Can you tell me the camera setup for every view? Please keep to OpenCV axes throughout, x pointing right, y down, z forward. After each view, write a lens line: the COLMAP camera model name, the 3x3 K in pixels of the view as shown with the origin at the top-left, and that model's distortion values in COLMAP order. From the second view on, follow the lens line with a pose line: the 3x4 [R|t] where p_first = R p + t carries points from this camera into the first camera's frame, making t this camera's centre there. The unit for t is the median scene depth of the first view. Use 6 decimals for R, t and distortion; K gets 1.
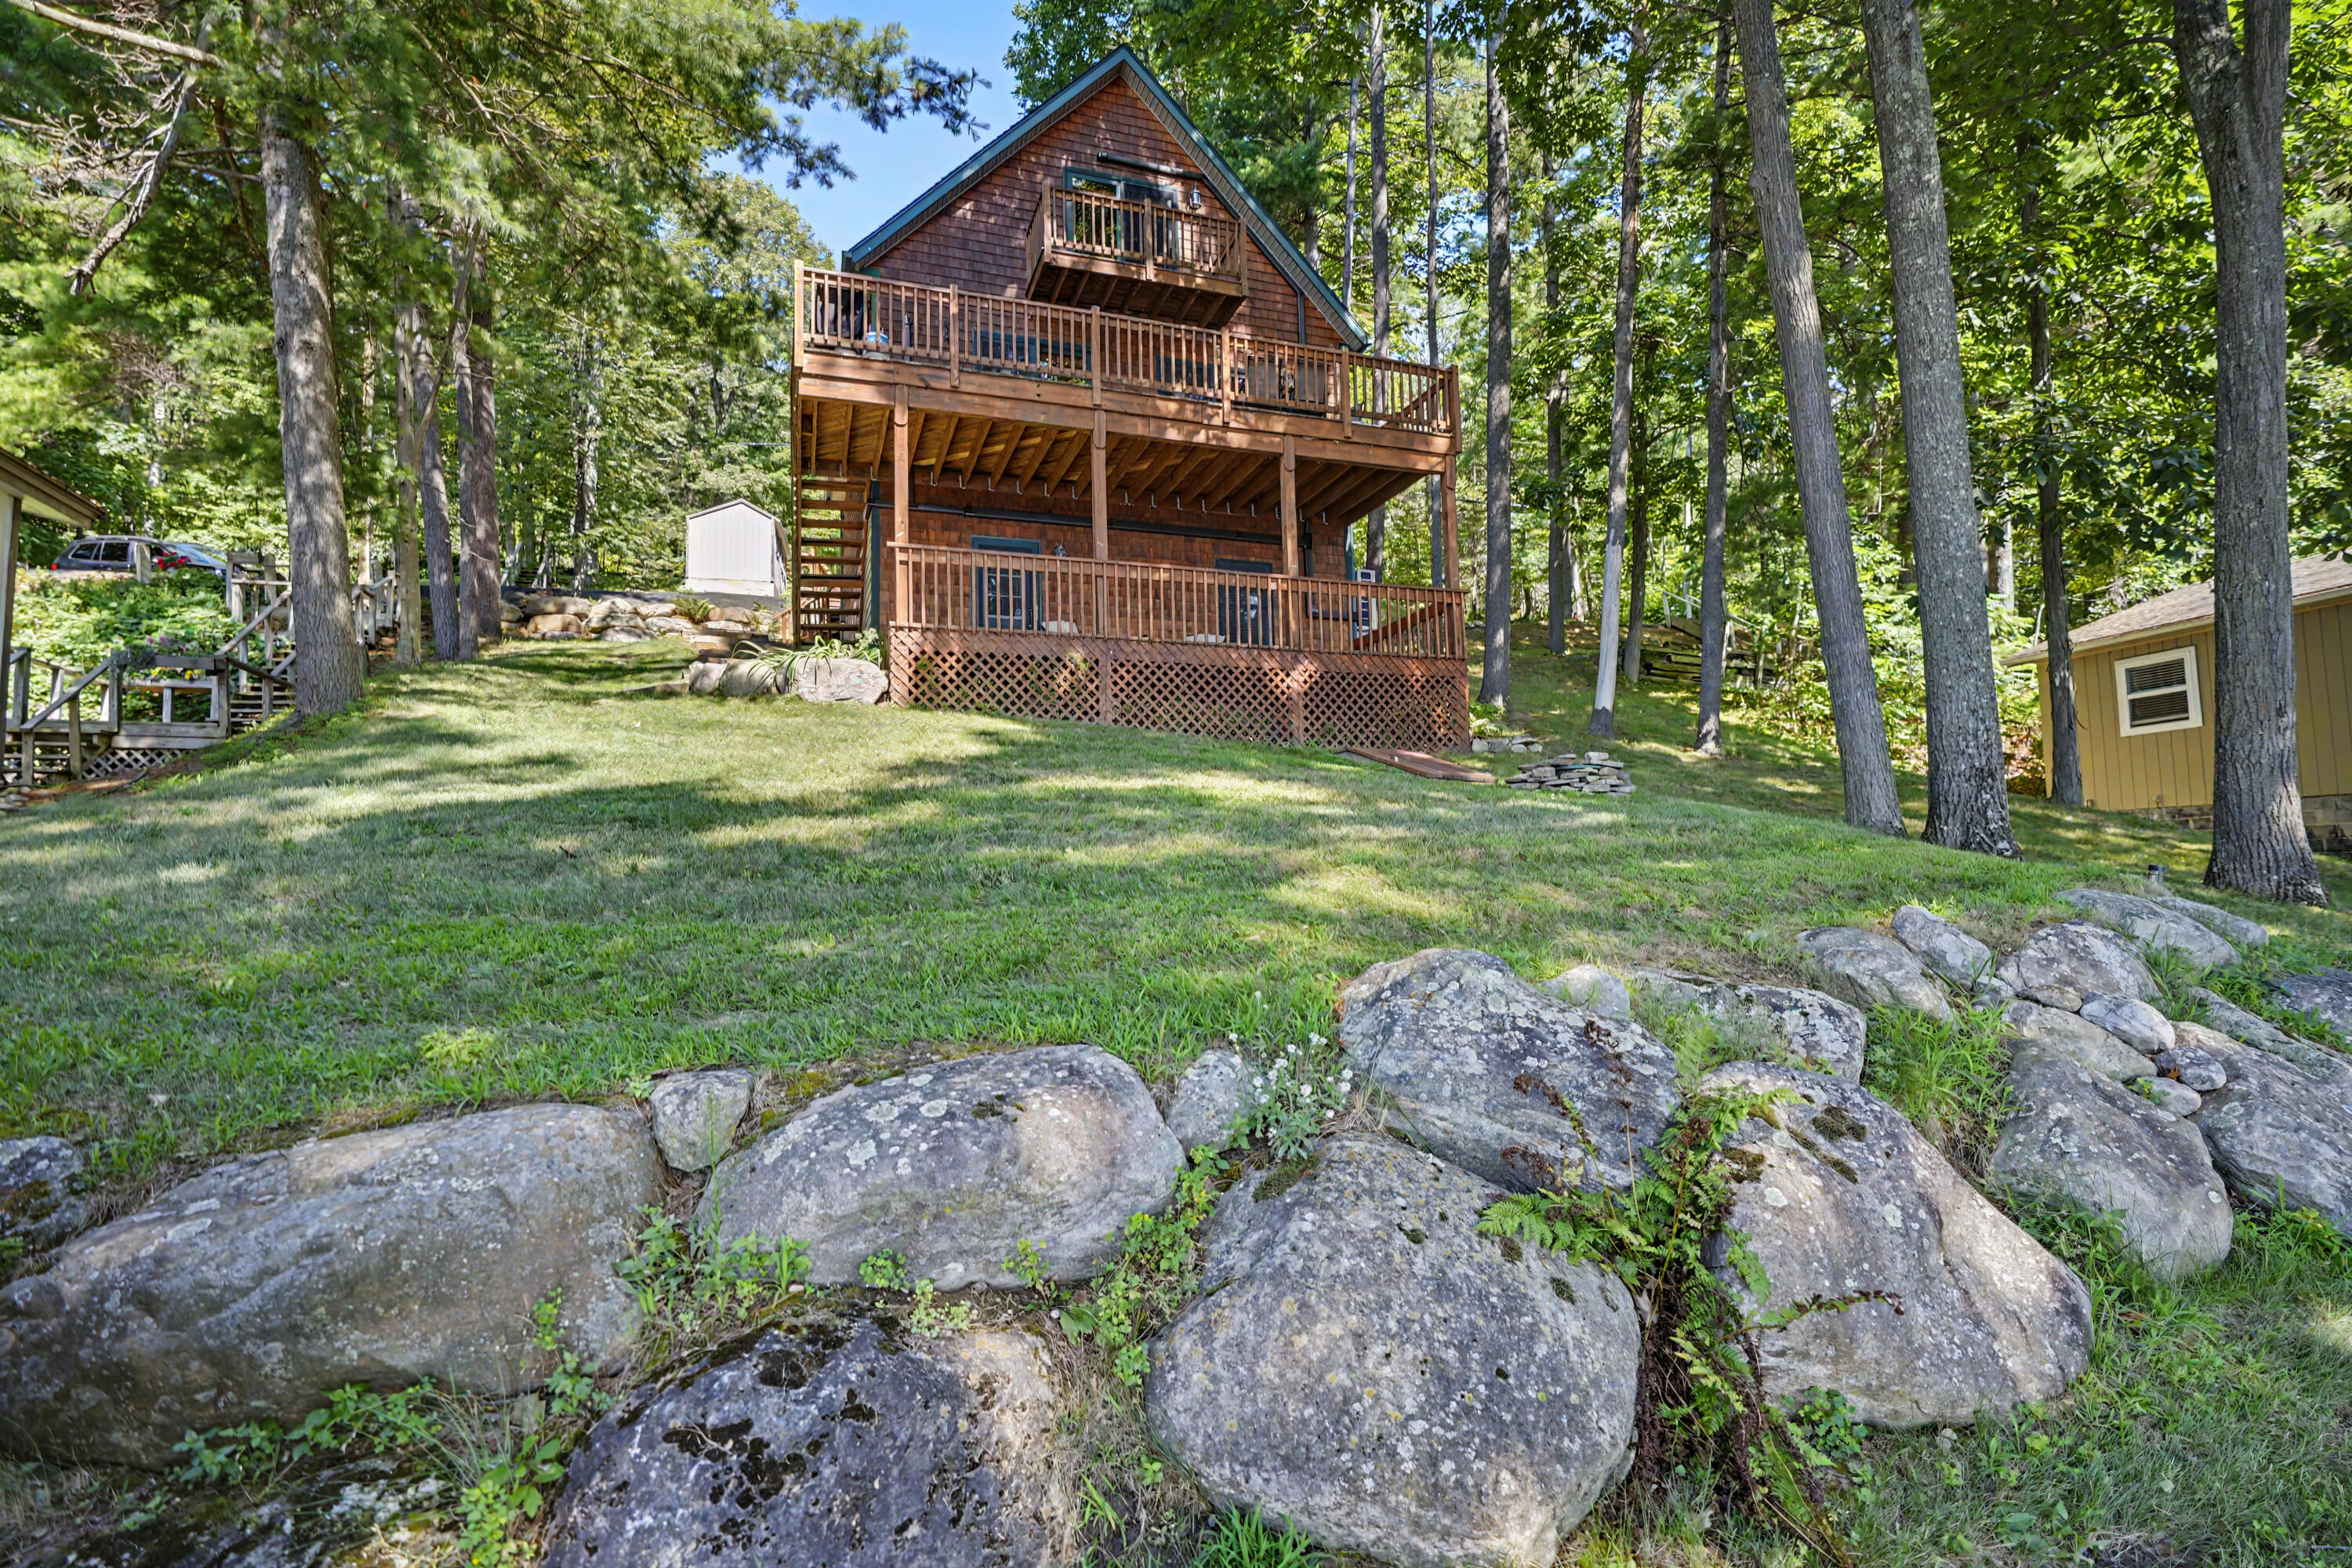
lens RADIAL K [[1083.3, 0, 1170.2], [0, 1083.3, 797.6], [0, 0, 1]] dist [-0.000278, 0.000691]
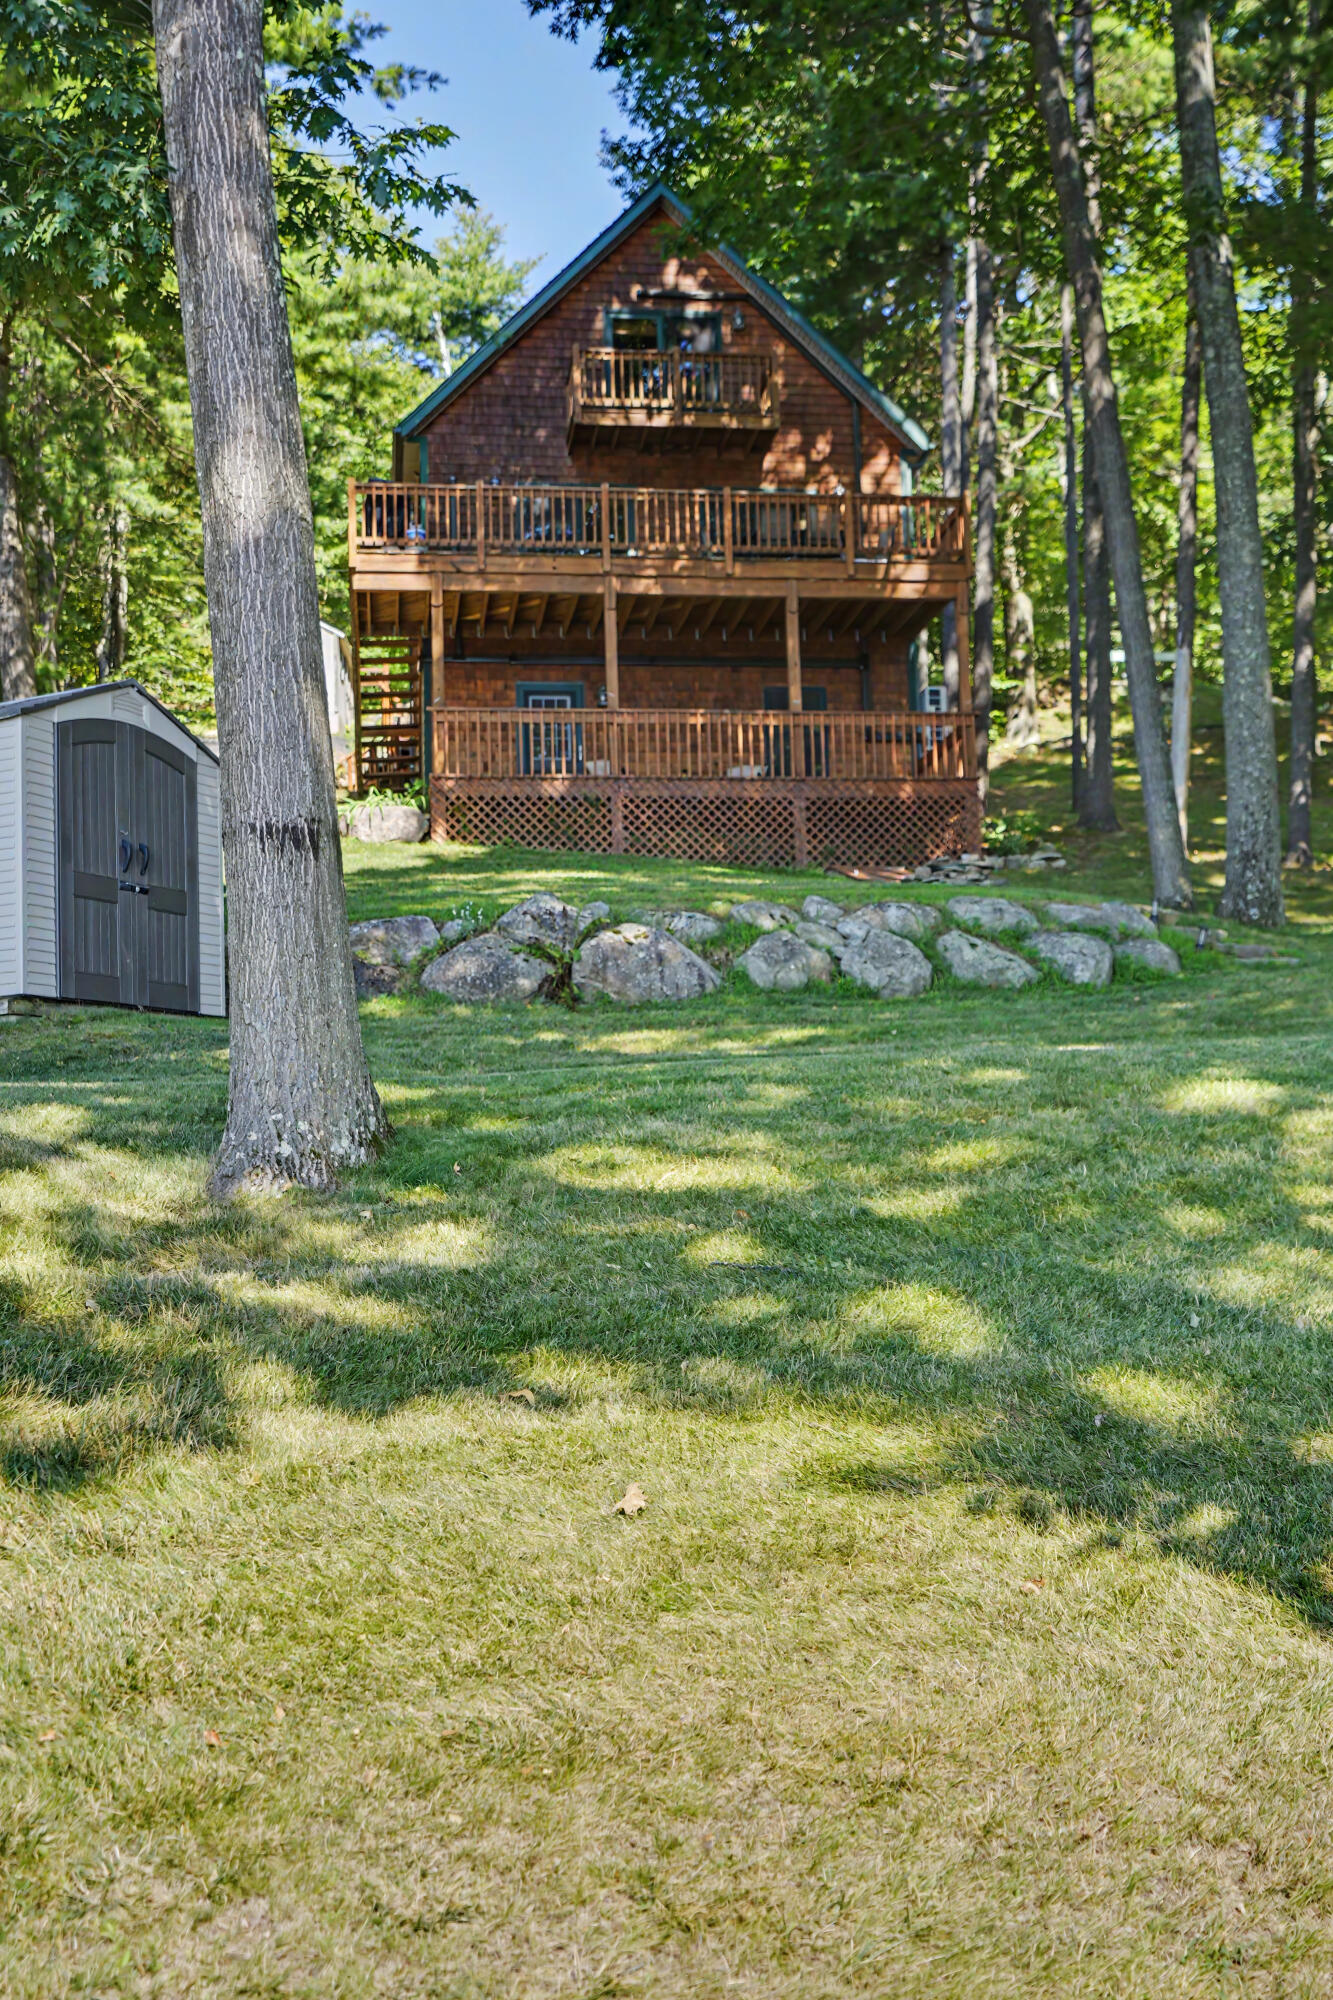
lens RADIAL K [[2005.2, 0, 666.8], [0, 2005.2, 997.7], [0, 0, 1]] dist [-0.015849, 0.000000]
pose [[0.980270, -0.023938, -0.196209, 0.405754], [0.020858, 0.999625, -0.017747, 0.122932], [0.196560, 0.013304, 0.980402, -1.059113]]
